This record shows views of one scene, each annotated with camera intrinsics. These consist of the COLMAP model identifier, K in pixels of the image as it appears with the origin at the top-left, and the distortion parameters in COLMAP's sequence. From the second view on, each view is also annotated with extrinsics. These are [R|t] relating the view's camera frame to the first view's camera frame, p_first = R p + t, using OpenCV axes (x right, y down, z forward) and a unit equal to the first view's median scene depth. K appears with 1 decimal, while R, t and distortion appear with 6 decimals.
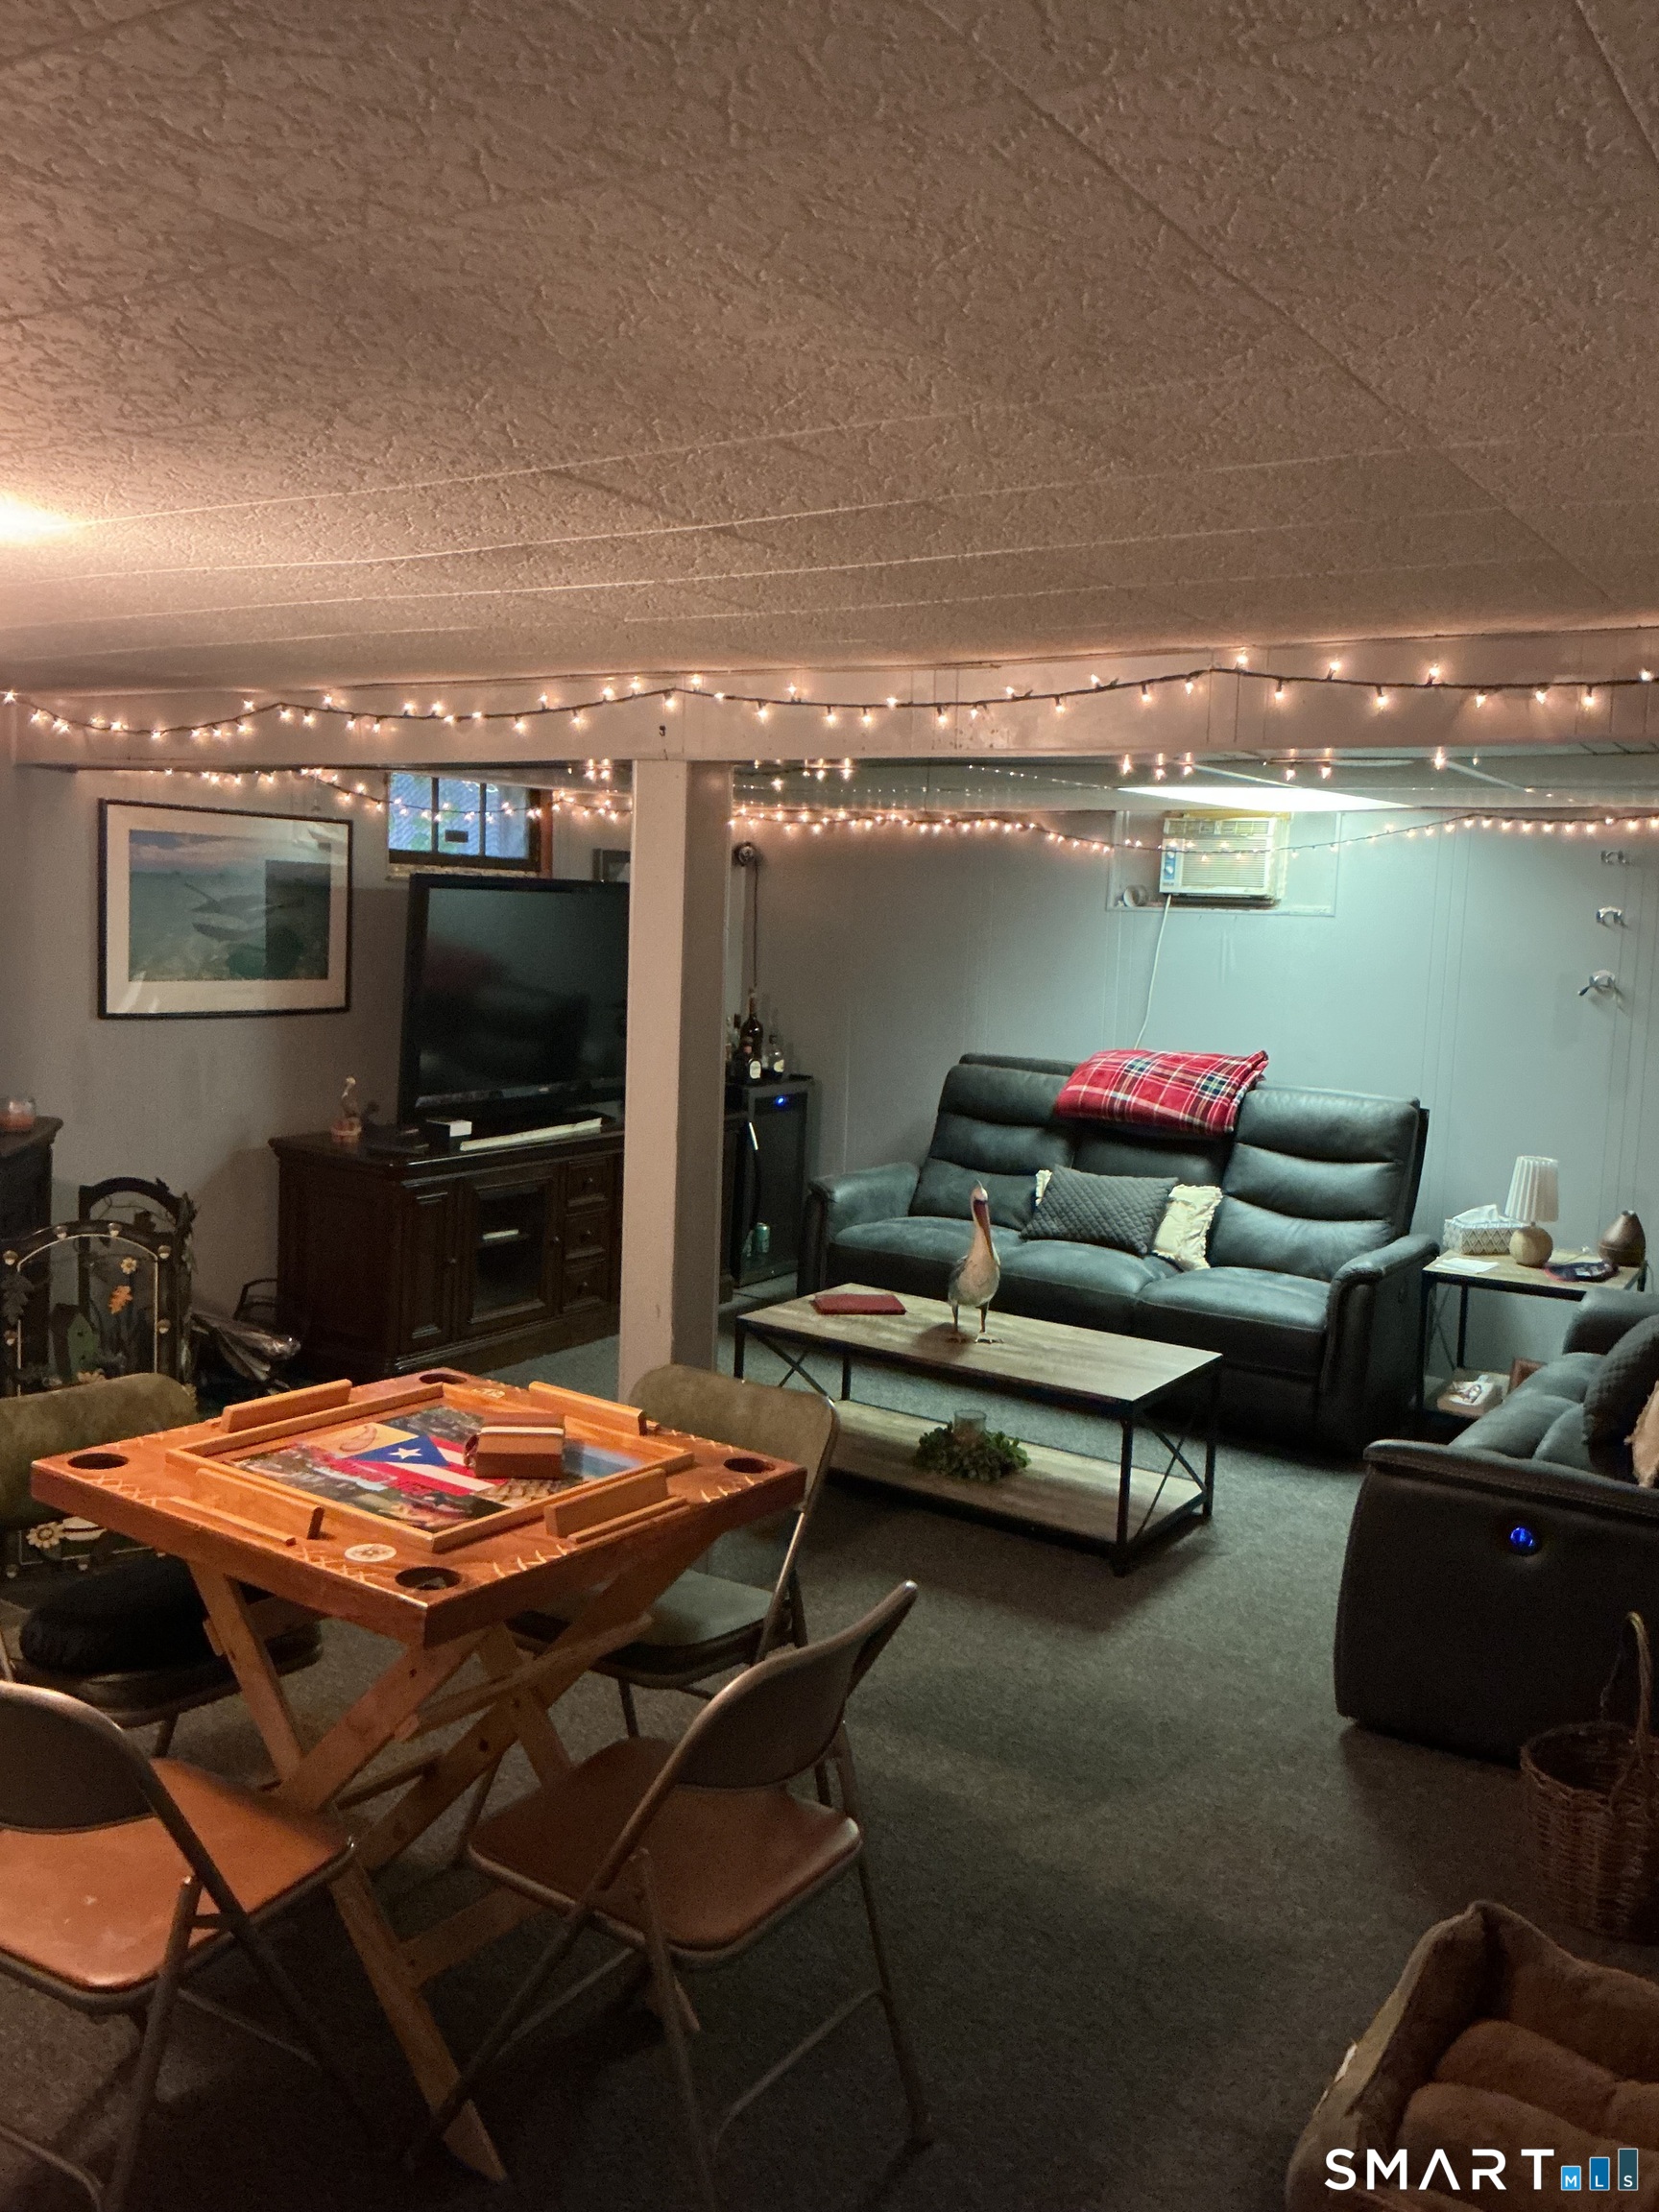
lens RADIAL K [[1815.9, 0, 829.5], [0, 1815.9, 1106.0], [0, 0, 1]] dist [0.134383, -0.304665]
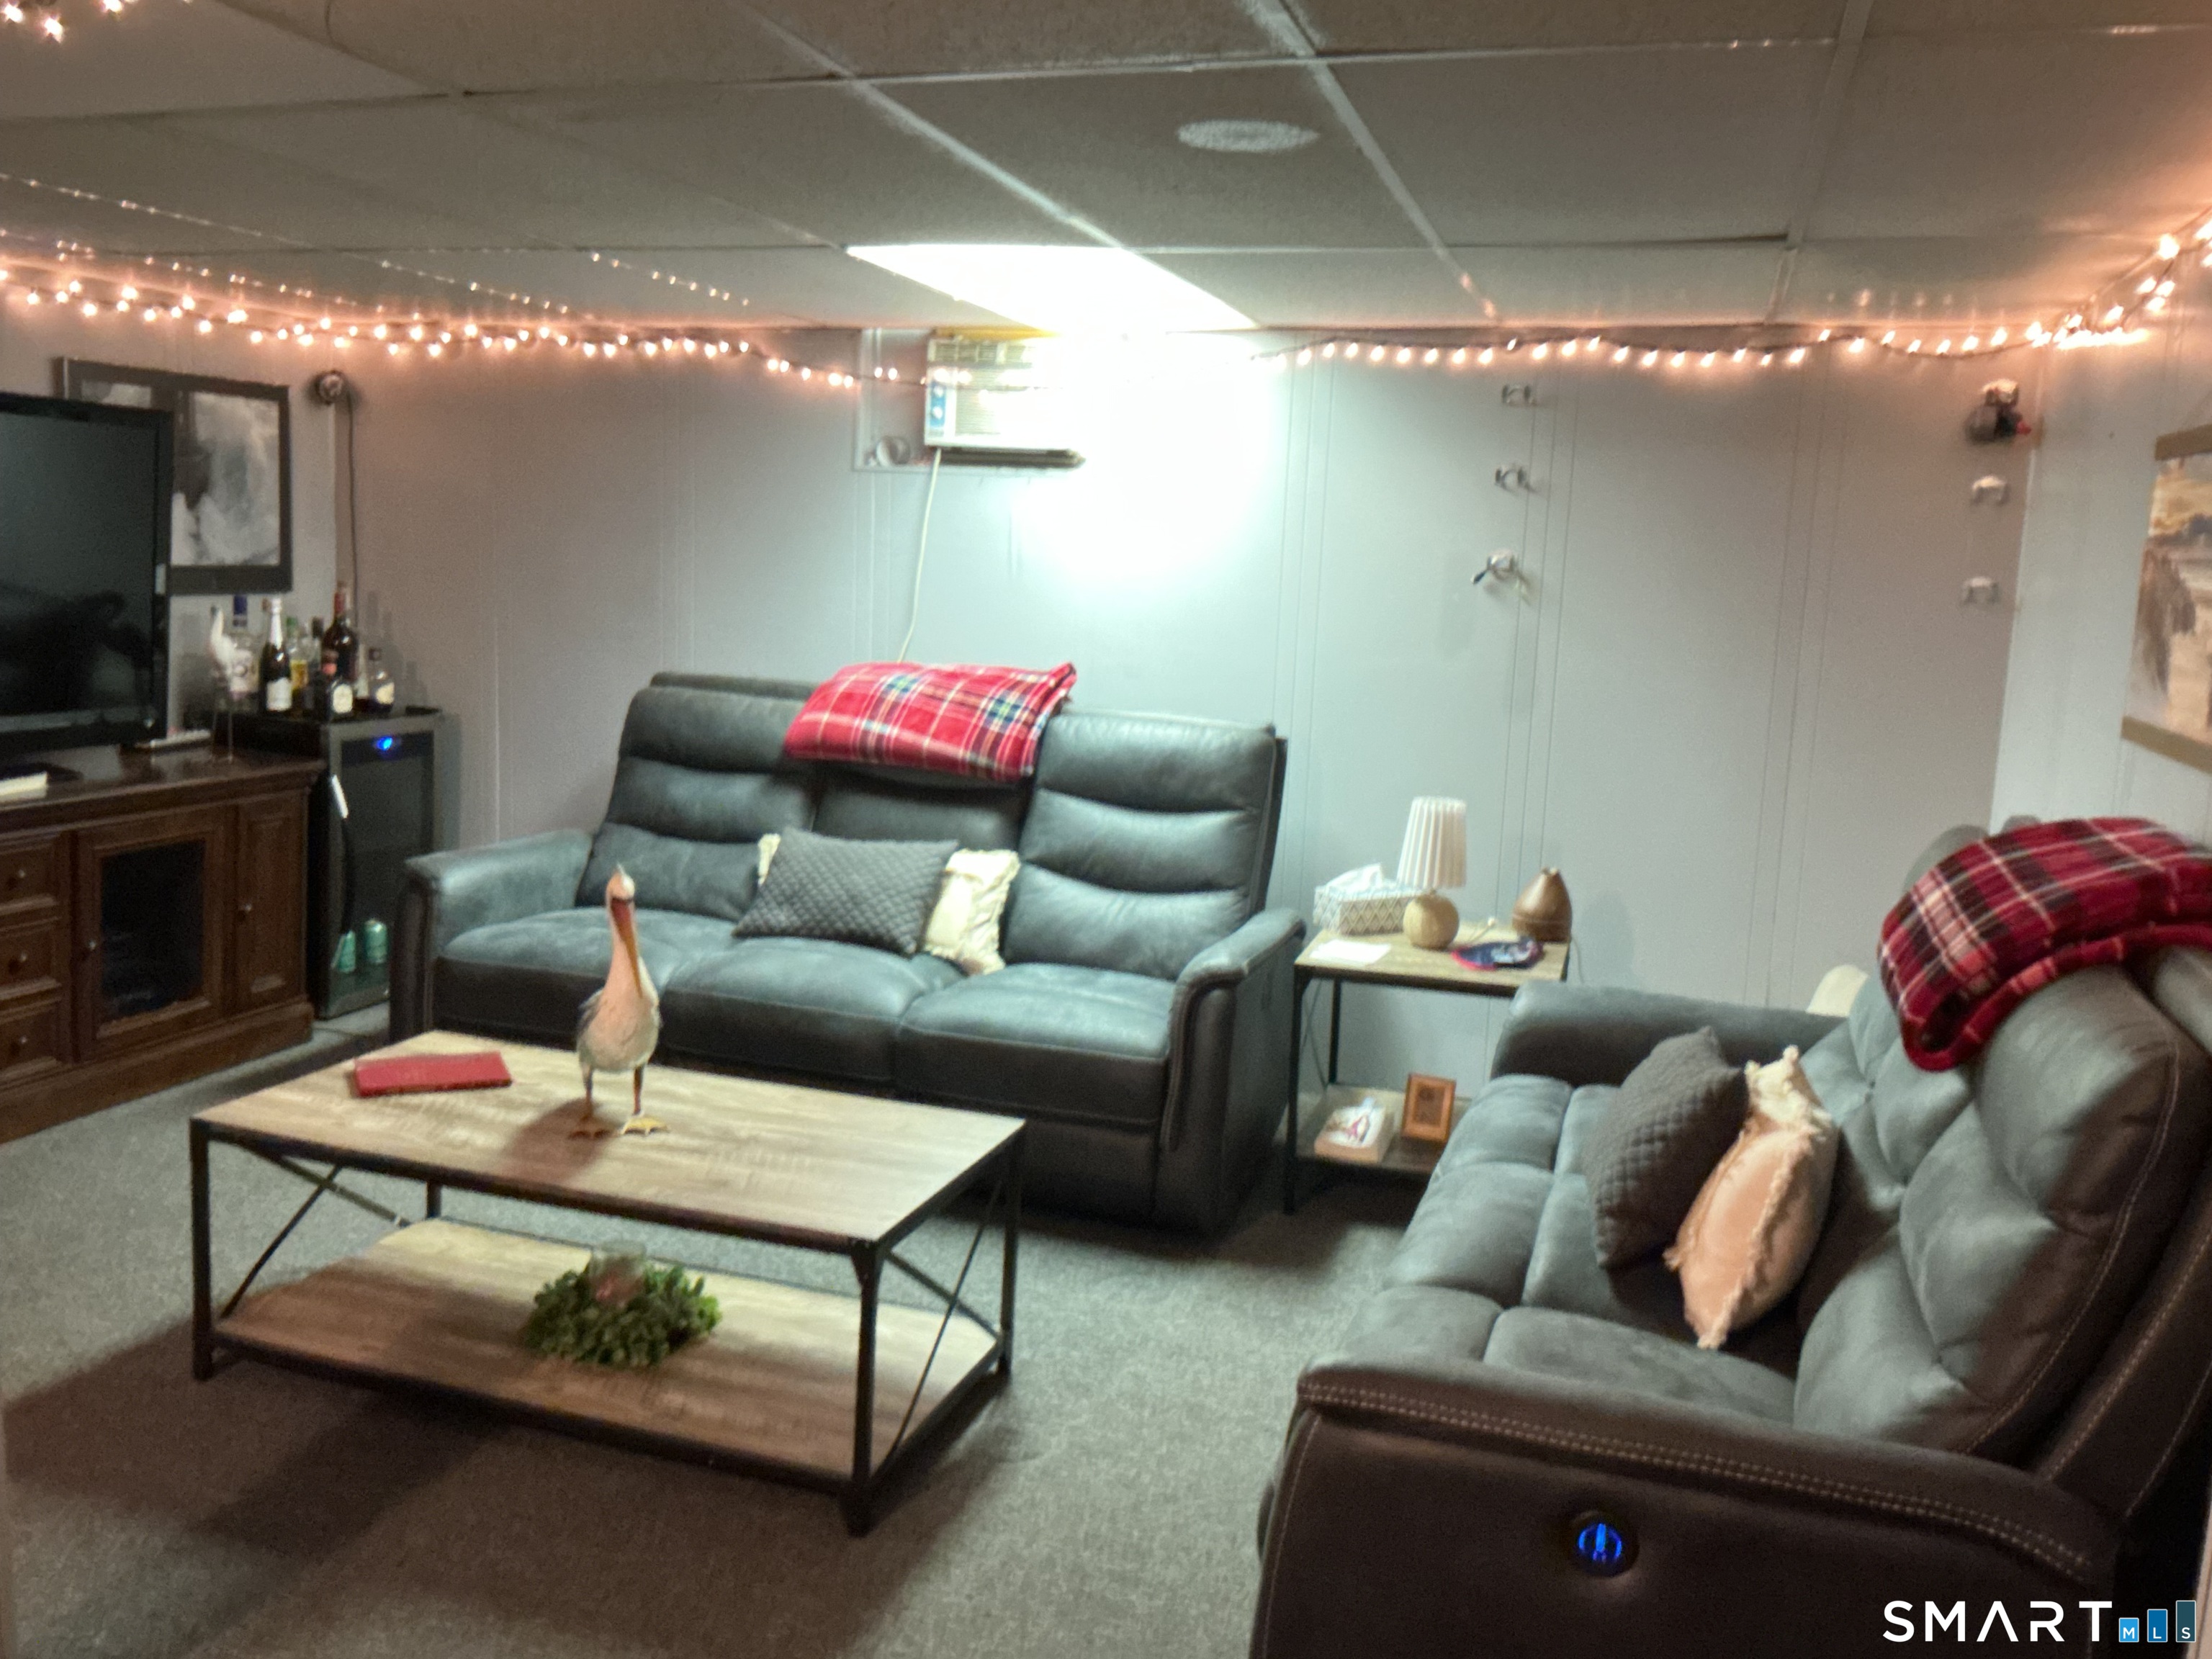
lens RADIAL K [[1815.9, 0, 1101.2], [0, 1815.9, 833.3], [0, 0, 1]] dist [0.134383, -0.304665]
pose [[0.966525, -0.029596, 0.254859, 0.066778], [0.019075, 0.998865, 0.043656, 0.006748], [-0.255862, -0.037333, 0.965992, 0.313031]]
